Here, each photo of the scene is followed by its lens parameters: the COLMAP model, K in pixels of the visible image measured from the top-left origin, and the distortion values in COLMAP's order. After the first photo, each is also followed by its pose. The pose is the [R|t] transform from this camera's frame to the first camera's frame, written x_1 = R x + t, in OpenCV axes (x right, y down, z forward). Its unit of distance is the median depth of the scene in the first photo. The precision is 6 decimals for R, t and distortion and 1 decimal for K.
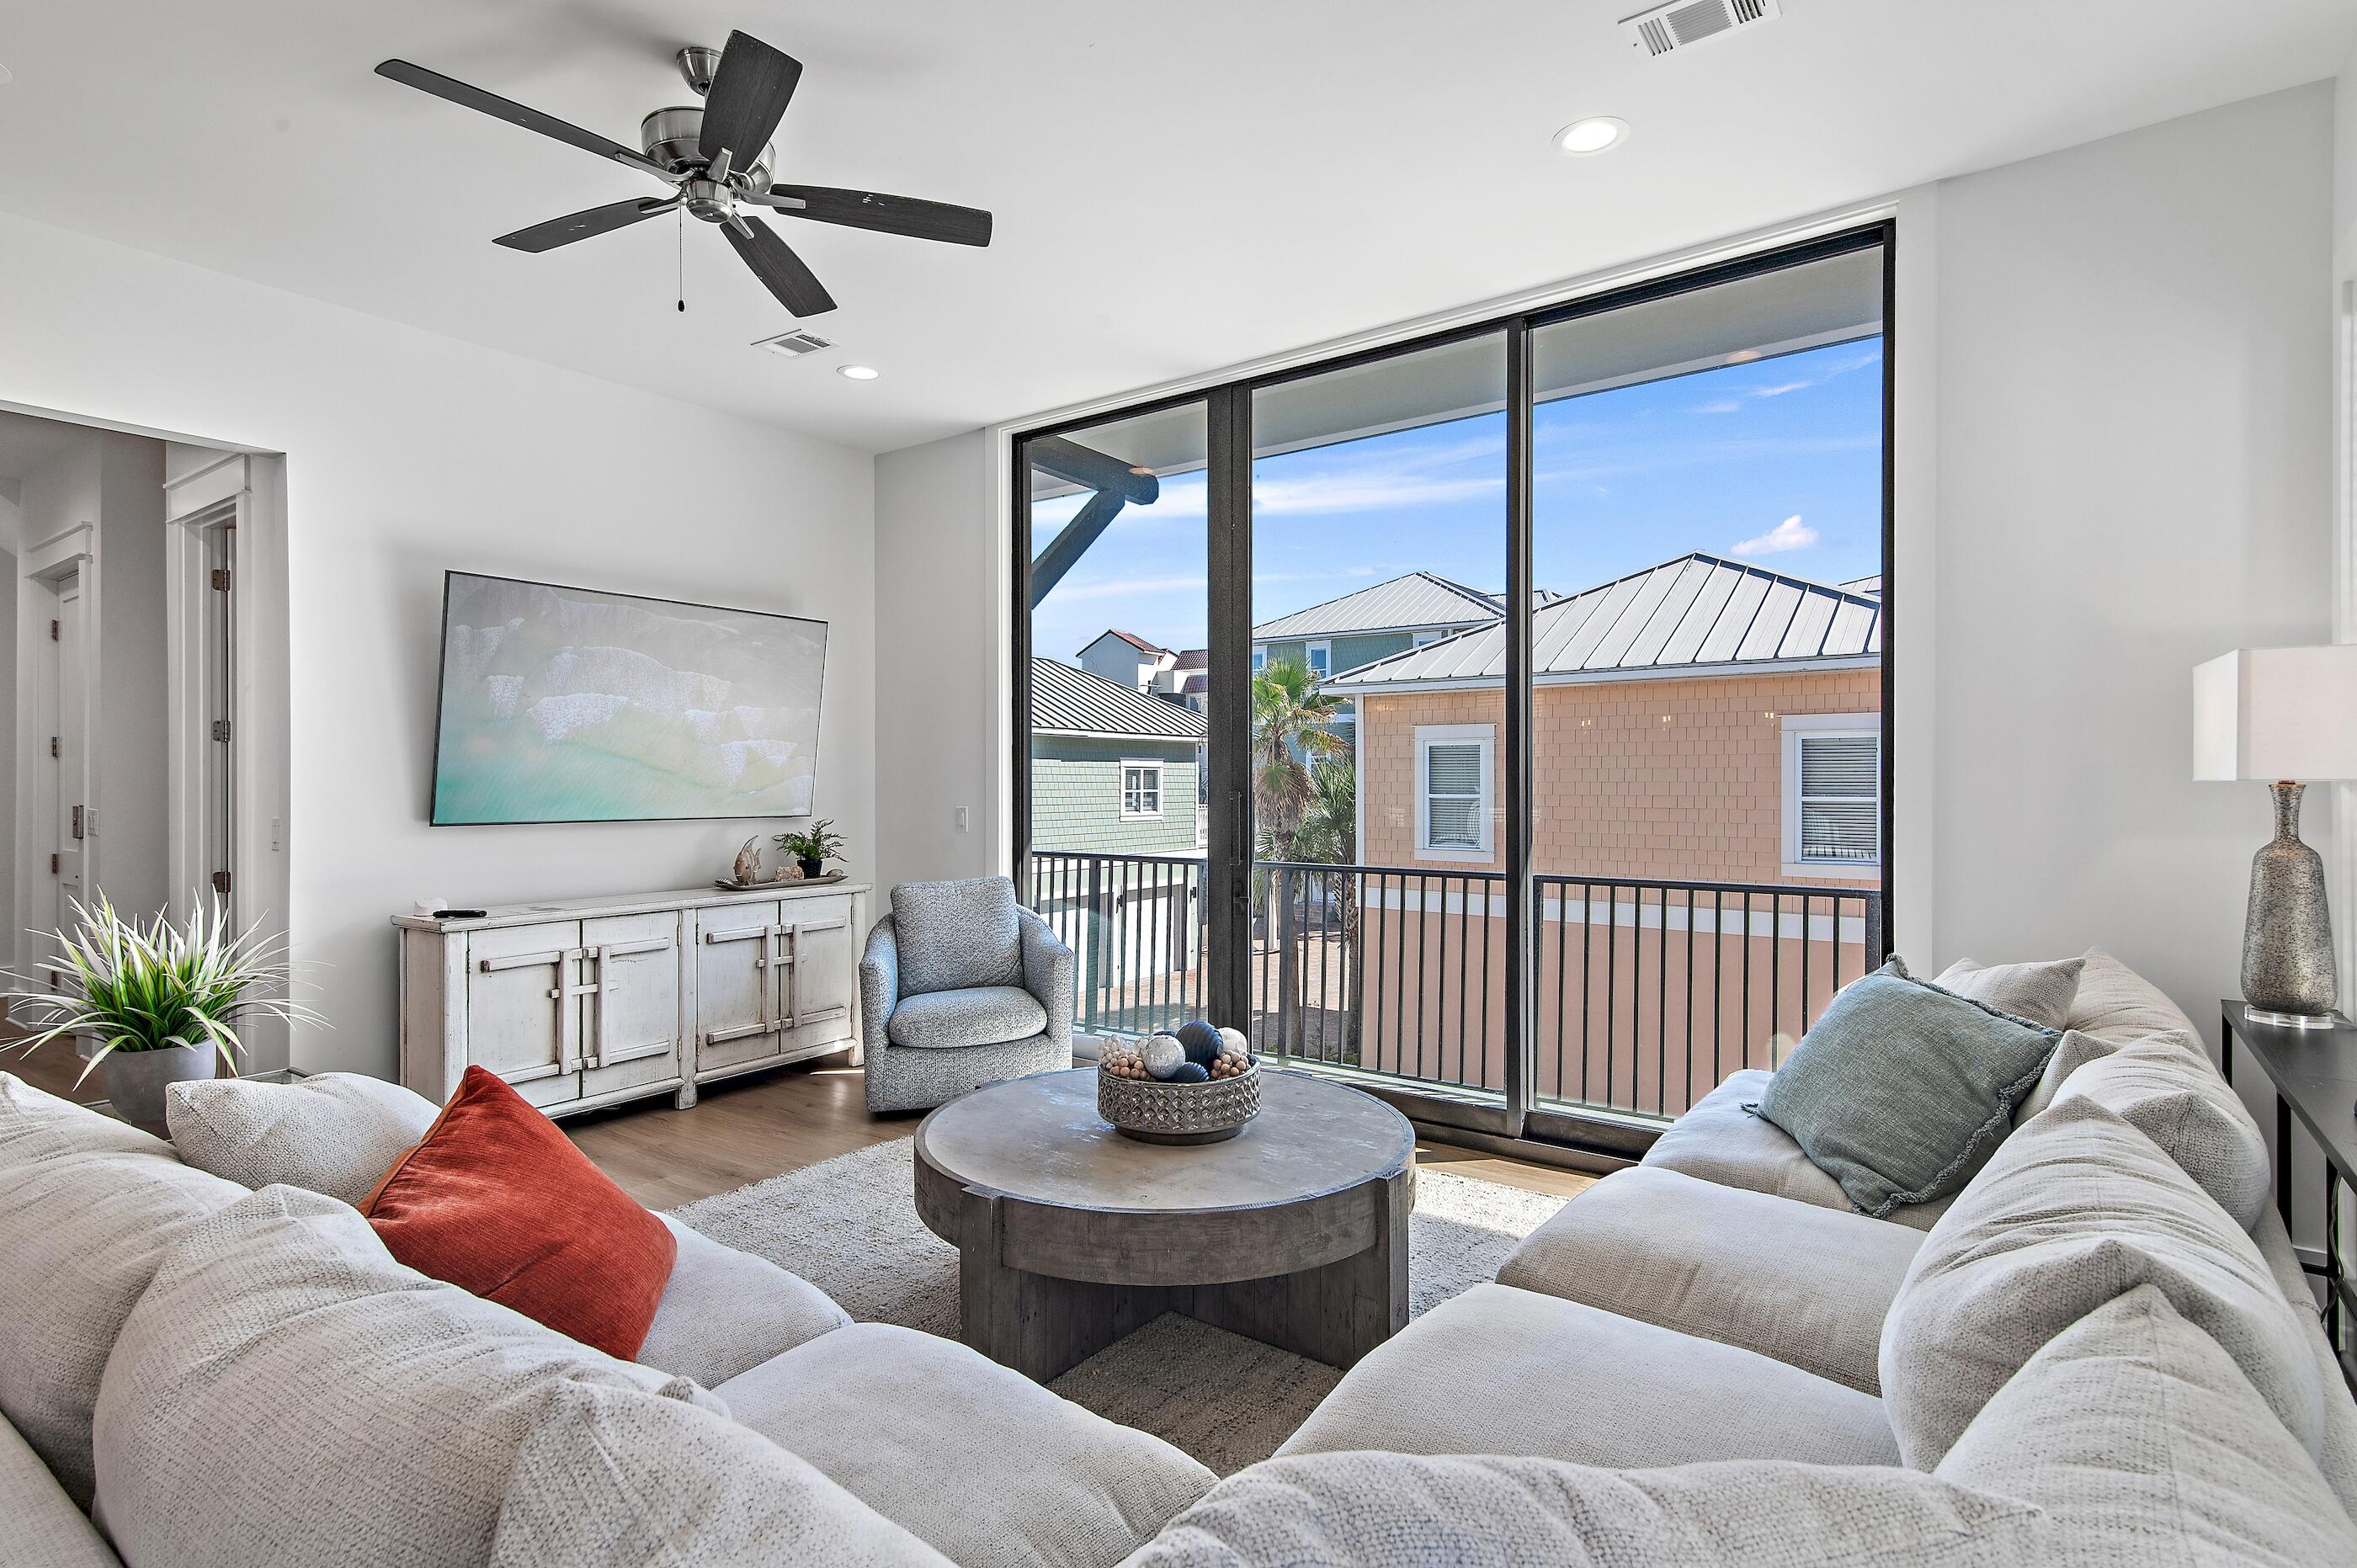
lens RADIAL K [[1165.9, 0, 1183.3], [0, 1165.9, 788.4], [0, 0, 1]] dist [0.017209, -0.002904]
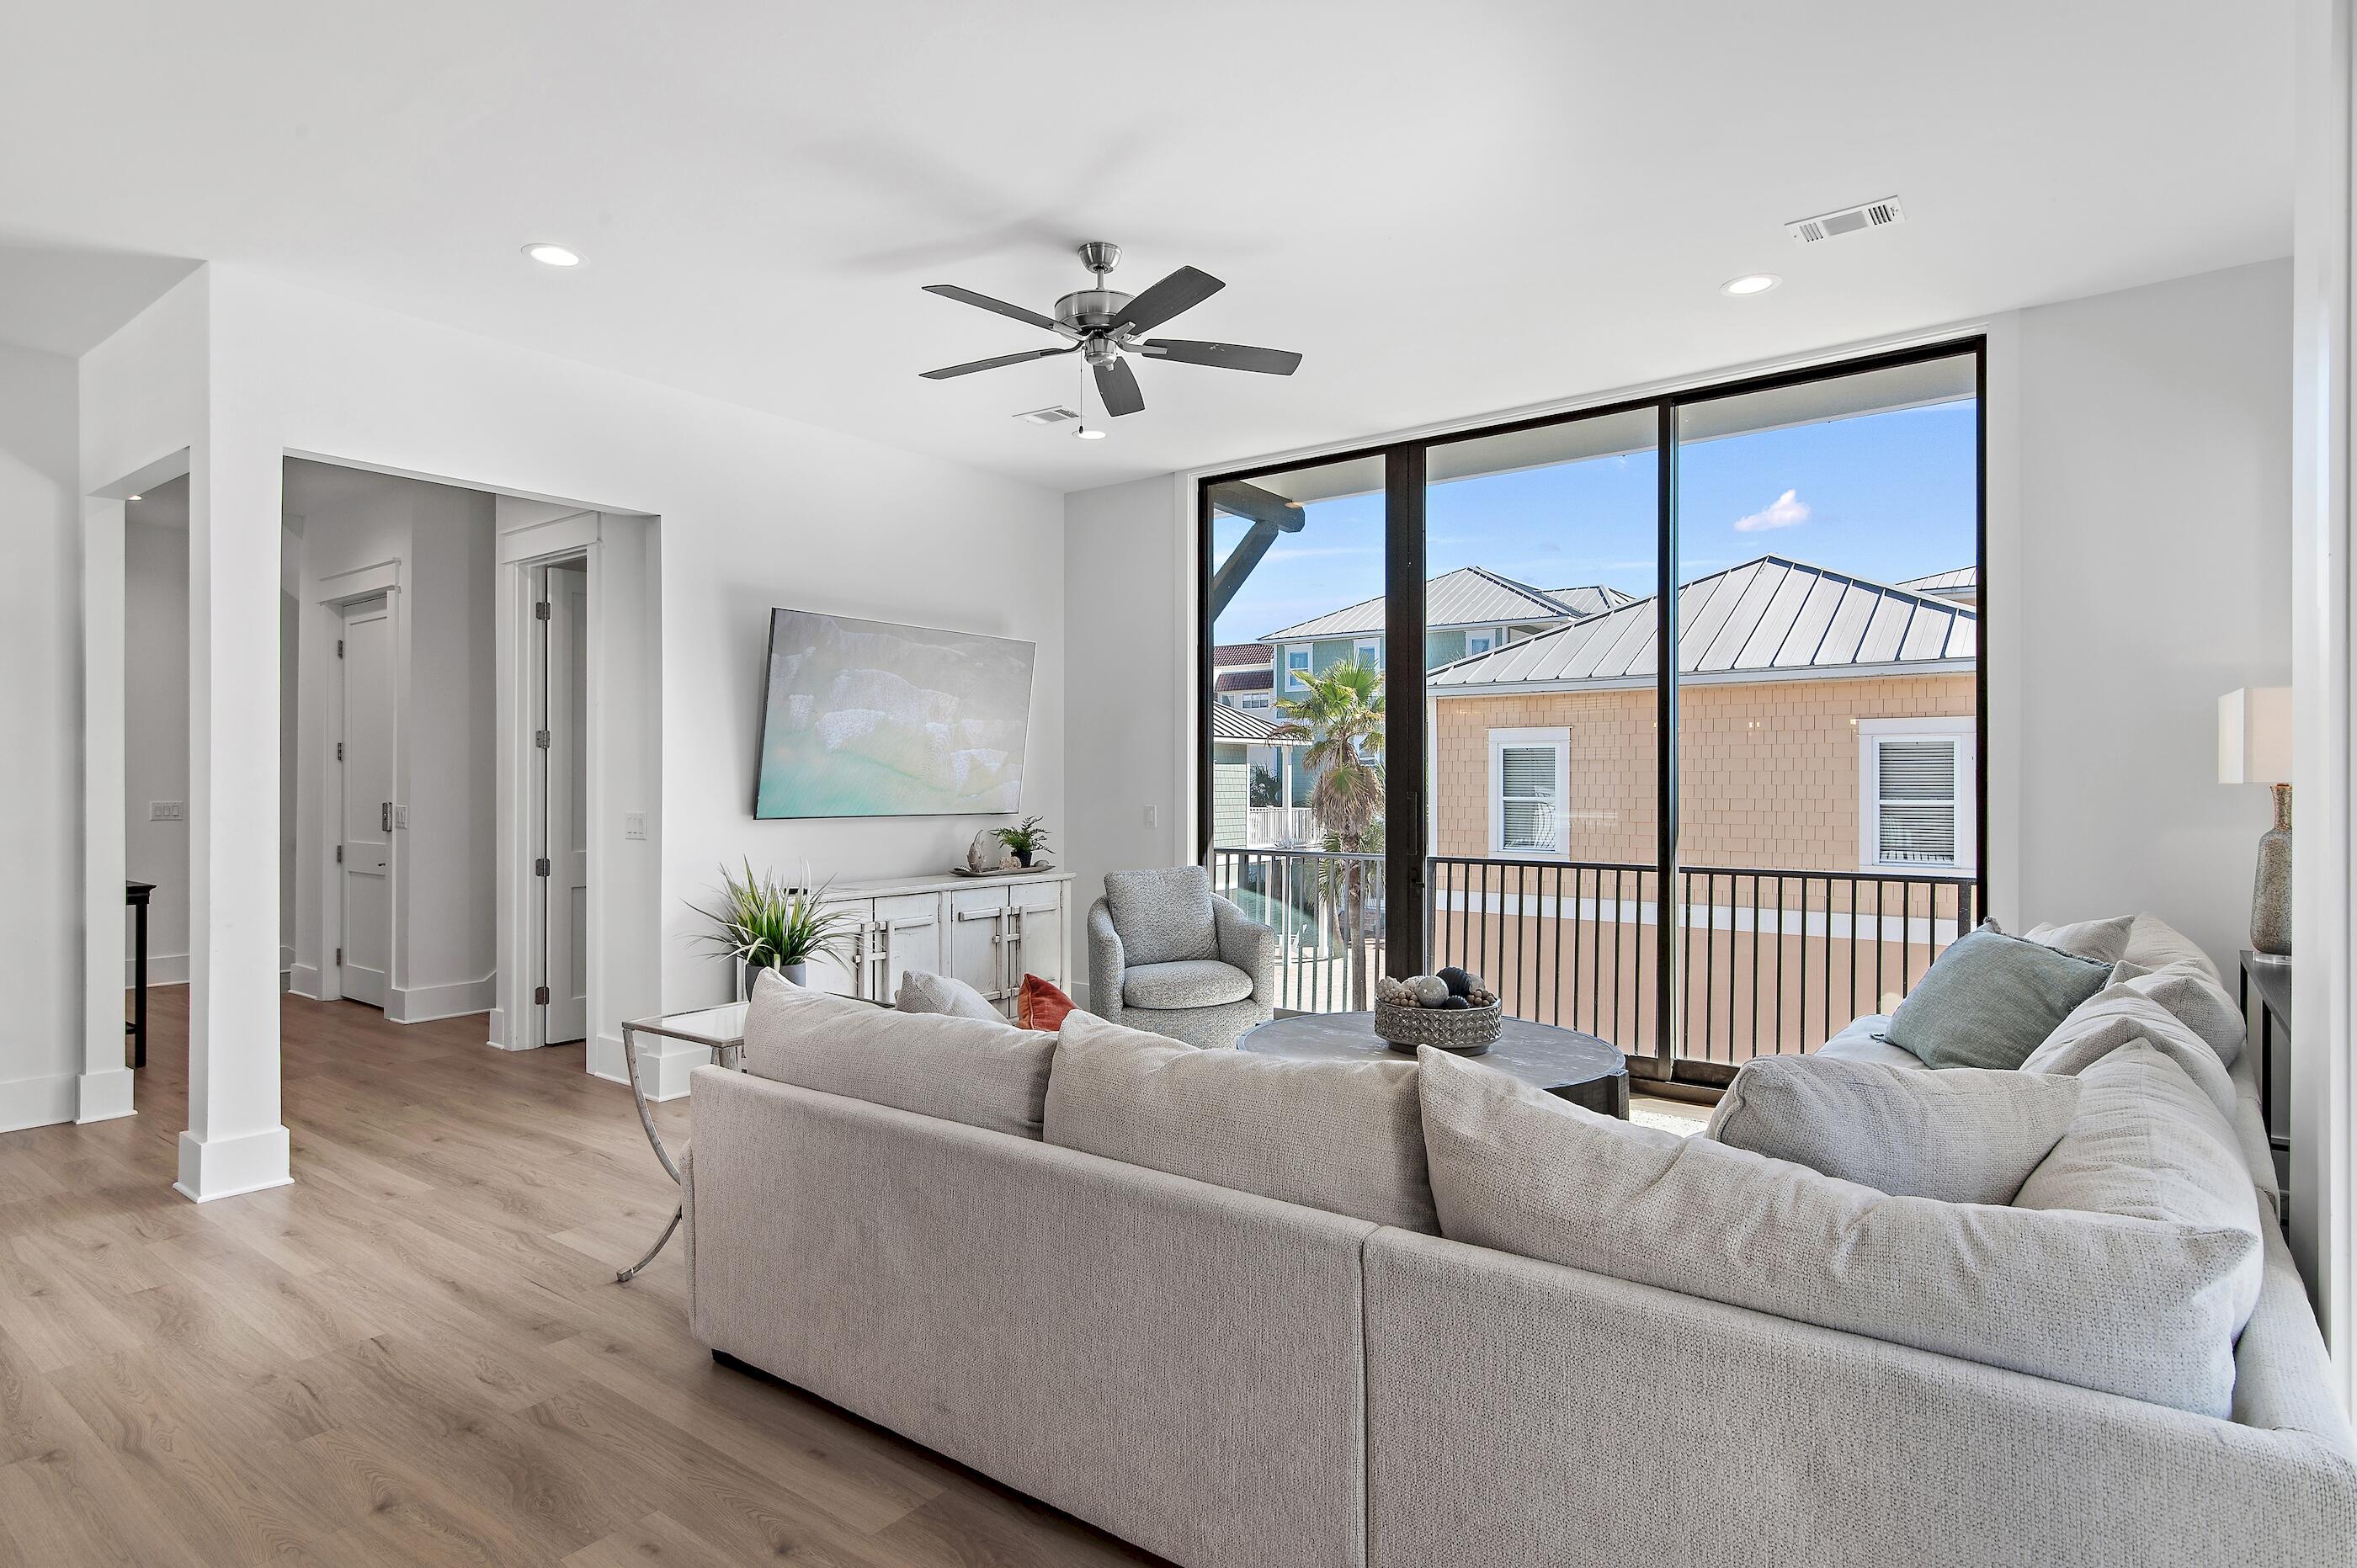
lens RADIAL K [[1239.9, 0, 1177.3], [0, 1239.9, 787.1], [0, 0, 1]] dist [0.002893, -0.002237]
pose [[0.999801, 0.001443, -0.019904, -0.170610], [-0.001512, 0.999993, -0.003450, 0.002372], [0.019899, 0.003479, 0.999796, -0.250730]]
